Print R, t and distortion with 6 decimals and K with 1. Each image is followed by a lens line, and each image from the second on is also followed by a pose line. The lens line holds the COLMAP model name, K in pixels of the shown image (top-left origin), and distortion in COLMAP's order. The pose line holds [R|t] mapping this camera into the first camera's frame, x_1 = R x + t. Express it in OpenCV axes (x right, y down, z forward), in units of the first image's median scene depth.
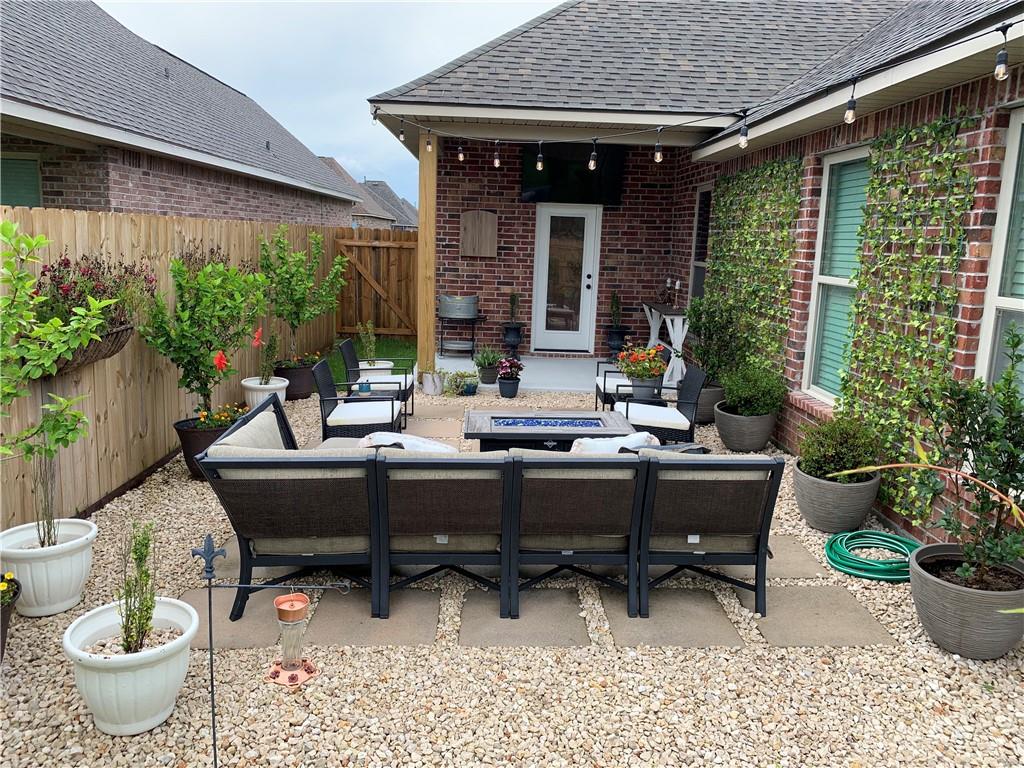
lens RADIAL K [[775.7, 0, 512.6], [0, 775.7, 375.9], [0, 0, 1]] dist [0.021999, -0.030750]
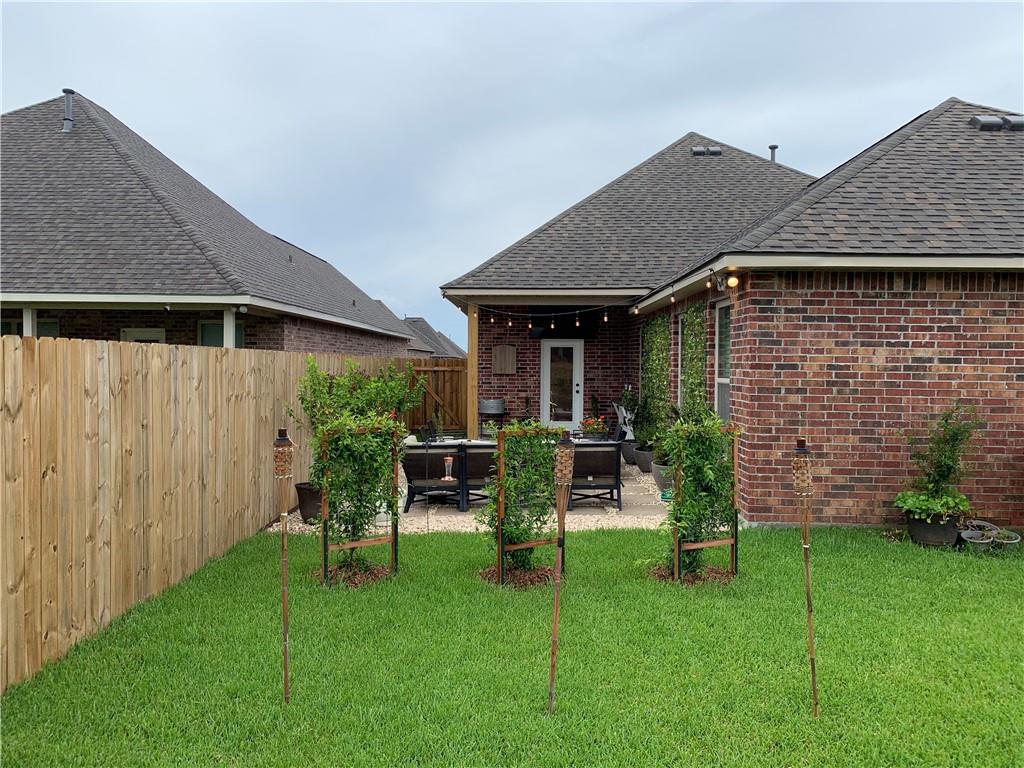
lens RADIAL K [[775.7, 0, 512.8], [0, 775.7, 383.5], [0, 0, 1]] dist [0.021999, -0.030750]
pose [[0.998809, -0.027667, -0.040193, 0.036010], [0.021241, 0.988103, -0.152319, 0.105077], [0.043929, 0.151284, 0.987514, -0.547161]]
